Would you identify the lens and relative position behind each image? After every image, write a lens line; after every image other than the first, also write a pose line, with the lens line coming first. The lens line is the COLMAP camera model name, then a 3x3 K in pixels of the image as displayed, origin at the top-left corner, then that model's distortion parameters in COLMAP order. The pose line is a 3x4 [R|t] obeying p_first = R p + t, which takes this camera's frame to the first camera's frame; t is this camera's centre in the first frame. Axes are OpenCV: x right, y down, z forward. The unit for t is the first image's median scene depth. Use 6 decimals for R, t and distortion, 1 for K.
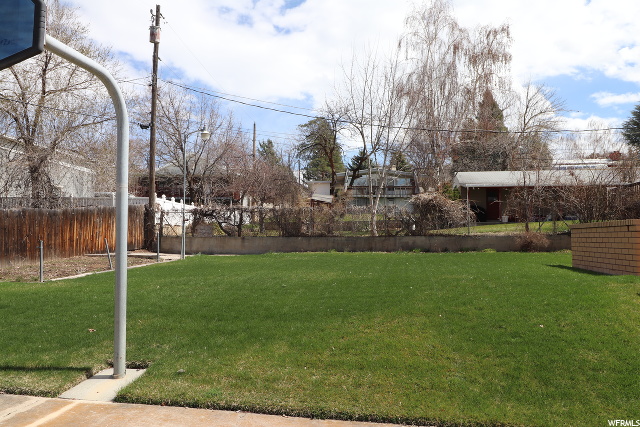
lens RADIAL K [[507.1, 0, 316.8], [0, 507.1, 212.0], [0, 0, 1]] dist [0.004157, 0.000057]
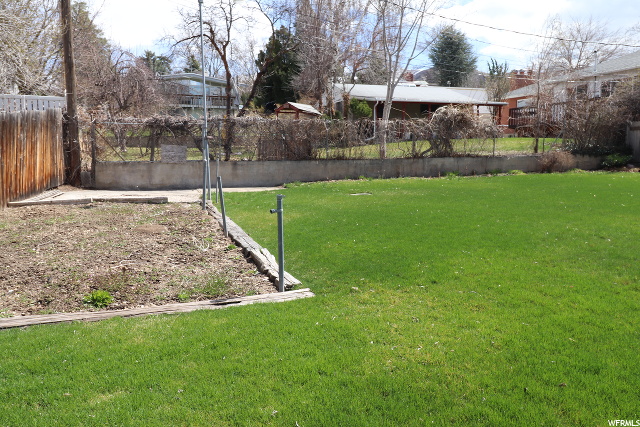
lens RADIAL K [[507.1, 0, 316.8], [0, 507.1, 212.0], [0, 0, 1]] dist [0.004157, 0.000057]
pose [[0.861827, -0.068091, 0.502611, -0.425377], [-0.016562, 0.986641, 0.162064, 0.003405], [-0.506932, -0.147996, 0.849186, 0.371764]]
